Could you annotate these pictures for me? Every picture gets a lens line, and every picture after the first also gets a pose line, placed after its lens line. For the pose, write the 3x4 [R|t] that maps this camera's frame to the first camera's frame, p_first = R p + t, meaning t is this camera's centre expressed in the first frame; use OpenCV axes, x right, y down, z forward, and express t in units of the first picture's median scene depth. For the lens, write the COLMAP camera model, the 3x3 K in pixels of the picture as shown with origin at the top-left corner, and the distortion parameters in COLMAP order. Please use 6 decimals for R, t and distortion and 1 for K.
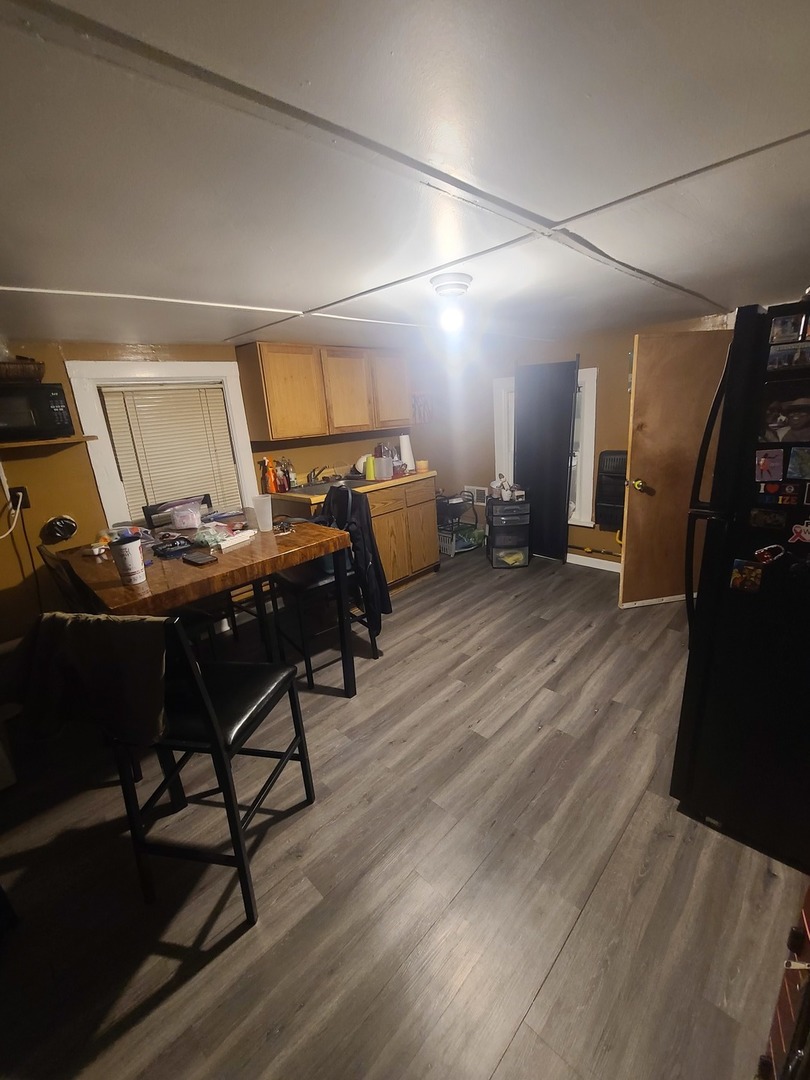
lens RADIAL K [[434.6, 0, 404.4], [0, 434.6, 536.2], [0, 0, 1]] dist [-0.000870, -0.000181]
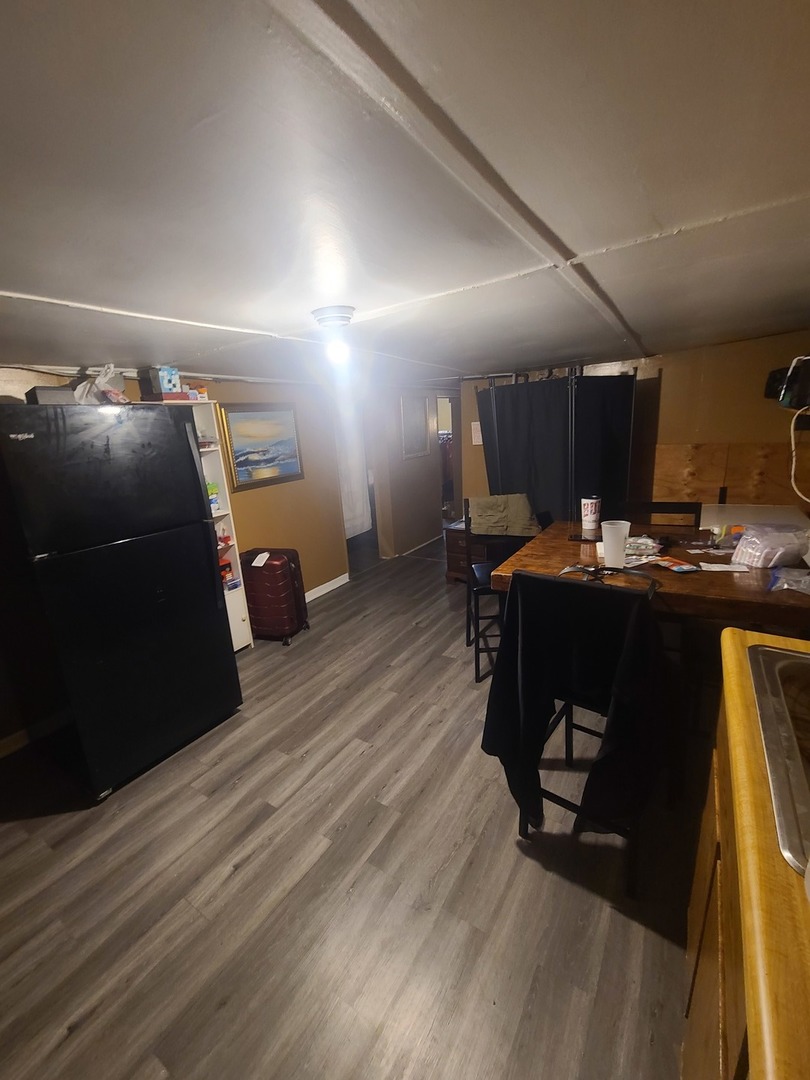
lens RADIAL K [[434.6, 0, 405.4], [0, 434.6, 539.5], [0, 0, 1]] dist [-0.000870, -0.000181]
pose [[-0.970106, 0.180283, -0.162459, 0.149108], [0.070616, 0.850164, 0.521761, -0.497379], [0.232181, 0.494691, -0.837480, 1.607374]]
